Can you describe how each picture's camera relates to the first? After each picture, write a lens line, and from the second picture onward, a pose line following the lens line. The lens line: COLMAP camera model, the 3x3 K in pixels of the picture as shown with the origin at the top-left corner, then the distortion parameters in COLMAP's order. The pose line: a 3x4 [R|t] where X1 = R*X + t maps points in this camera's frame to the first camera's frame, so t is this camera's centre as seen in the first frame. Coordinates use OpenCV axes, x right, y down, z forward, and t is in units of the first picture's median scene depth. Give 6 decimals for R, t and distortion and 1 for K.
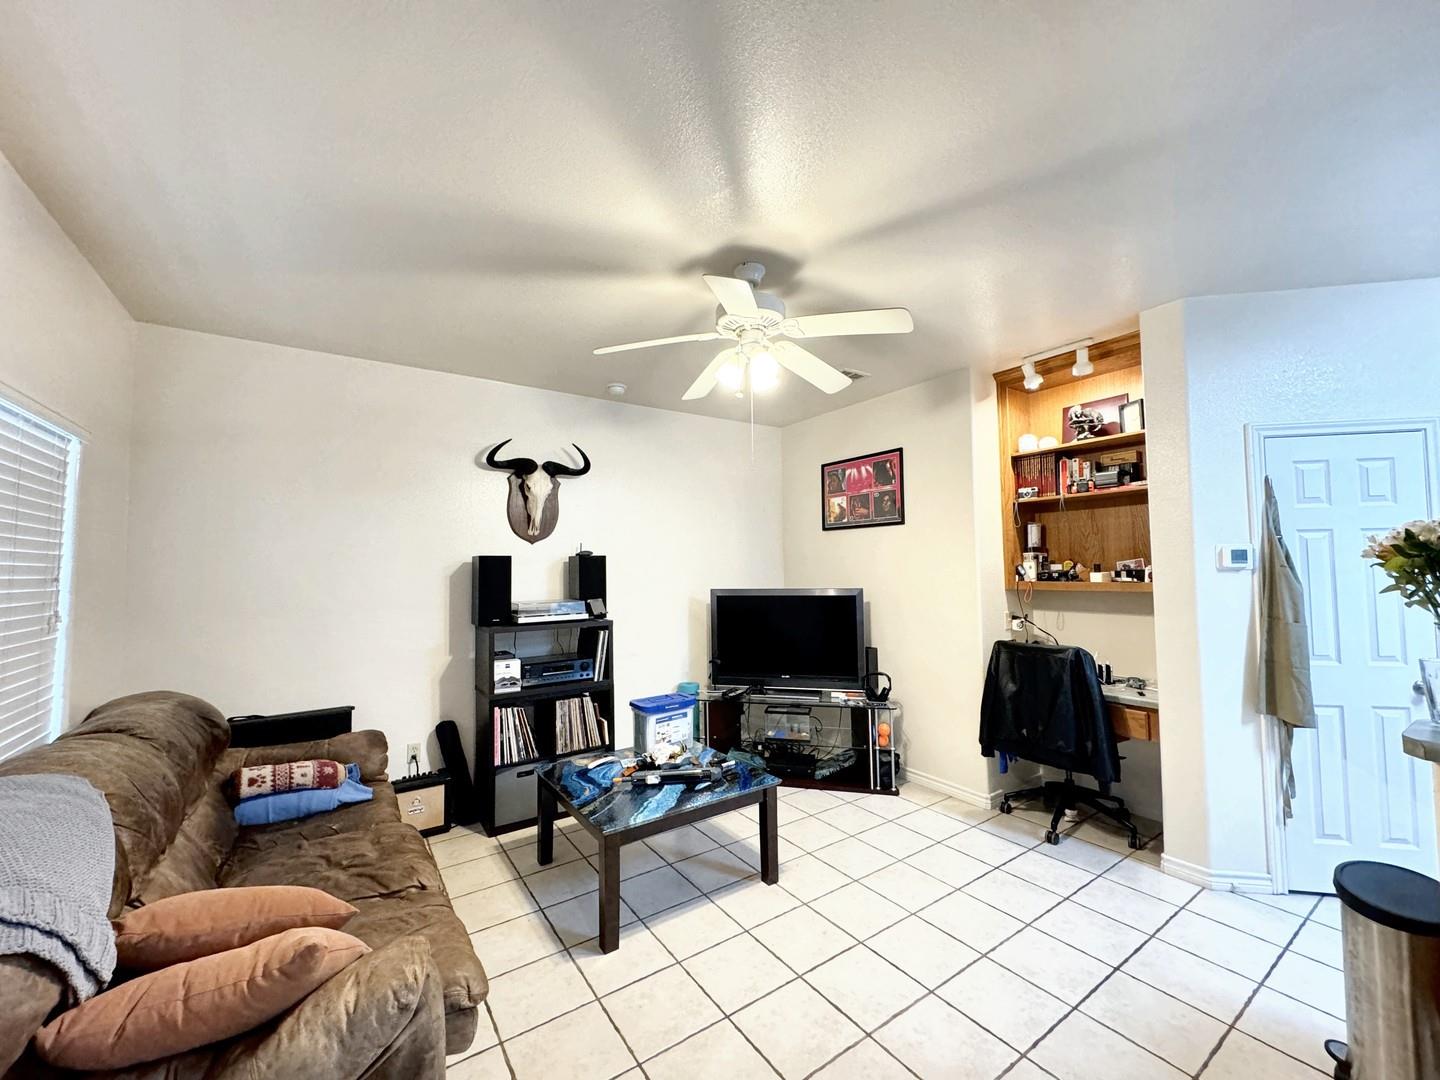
lens RADIAL K [[571.0, 0, 721.3], [0, 571.0, 540.1], [0, 0, 1]] dist [-0.000881, -0.000269]
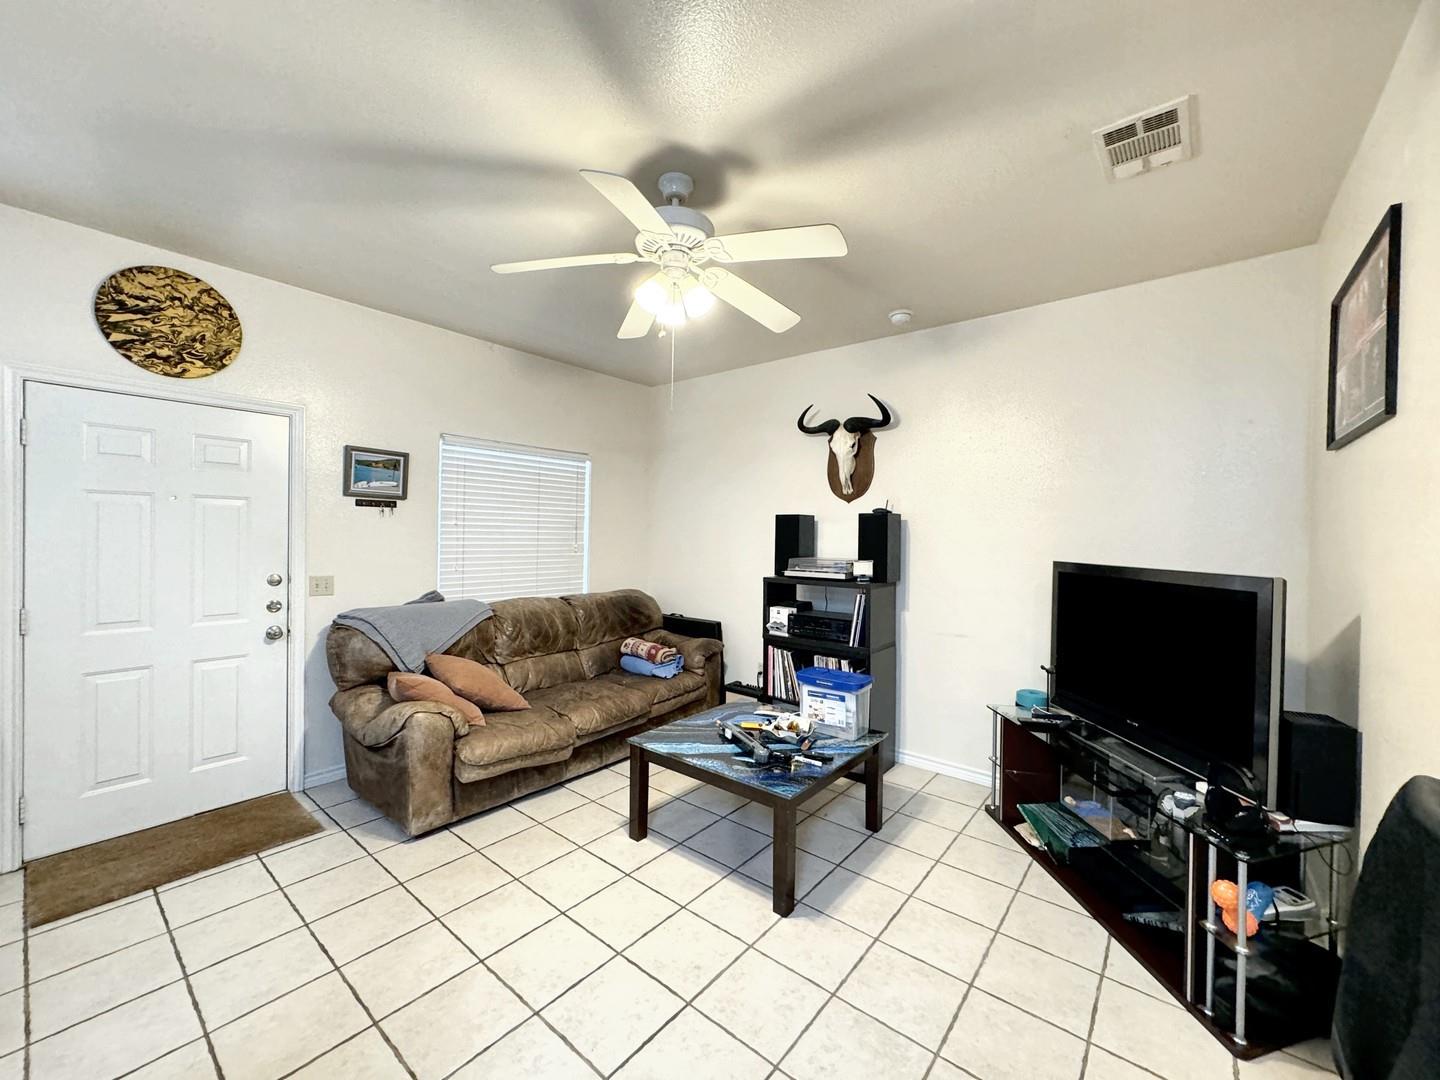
lens RADIAL K [[571.0, 0, 721.3], [0, 571.0, 540.1], [0, 0, 1]] dist [-0.000881, -0.000269]
pose [[0.280701, 0.026783, -0.959421, 0.684850], [0.029171, 0.998911, 0.036420, 0.034370], [0.959352, -0.038210, 0.279614, 0.591584]]
